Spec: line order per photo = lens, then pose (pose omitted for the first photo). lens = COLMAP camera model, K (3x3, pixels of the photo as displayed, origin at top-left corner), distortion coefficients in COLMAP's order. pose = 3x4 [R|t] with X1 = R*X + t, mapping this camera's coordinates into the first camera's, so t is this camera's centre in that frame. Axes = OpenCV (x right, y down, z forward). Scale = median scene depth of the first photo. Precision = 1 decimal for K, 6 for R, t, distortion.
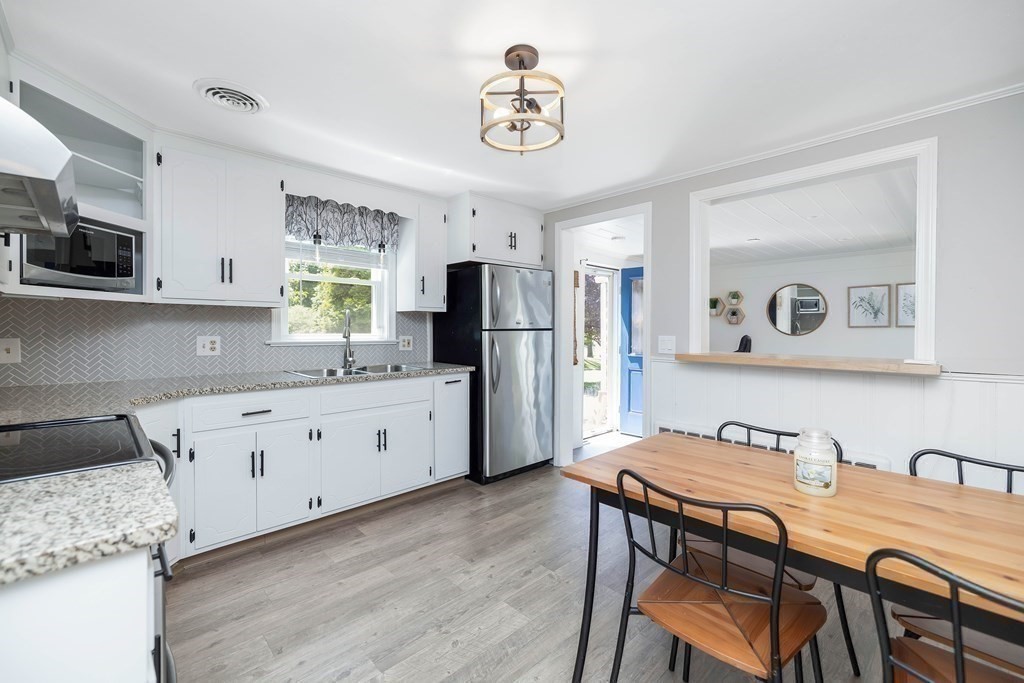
lens RADIAL K [[431.8, 0, 508.2], [0, 431.8, 338.4], [0, 0, 1]] dist [0.002837, -0.001478]
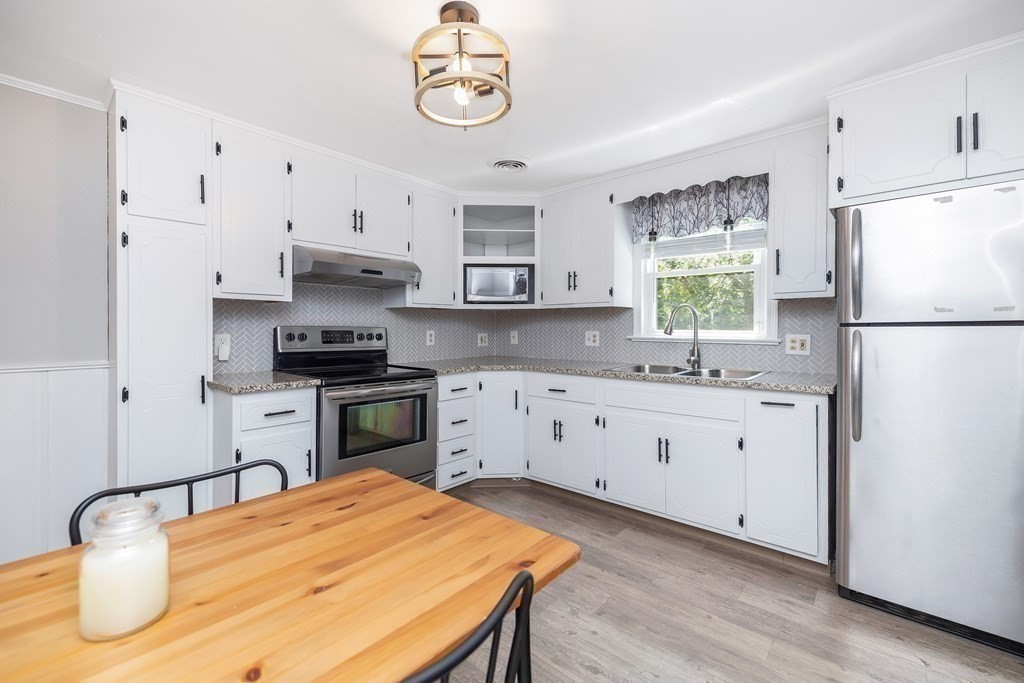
lens RADIAL K [[431.8, 0, 474.9], [0, 431.8, 325.1], [0, 0, 1]] dist [0.002837, -0.001478]
pose [[0.053287, -0.005016, -0.998567, 0.543292], [-0.018489, 0.999811, -0.006009, -0.008126], [0.998408, 0.018783, 0.053184, 0.536342]]
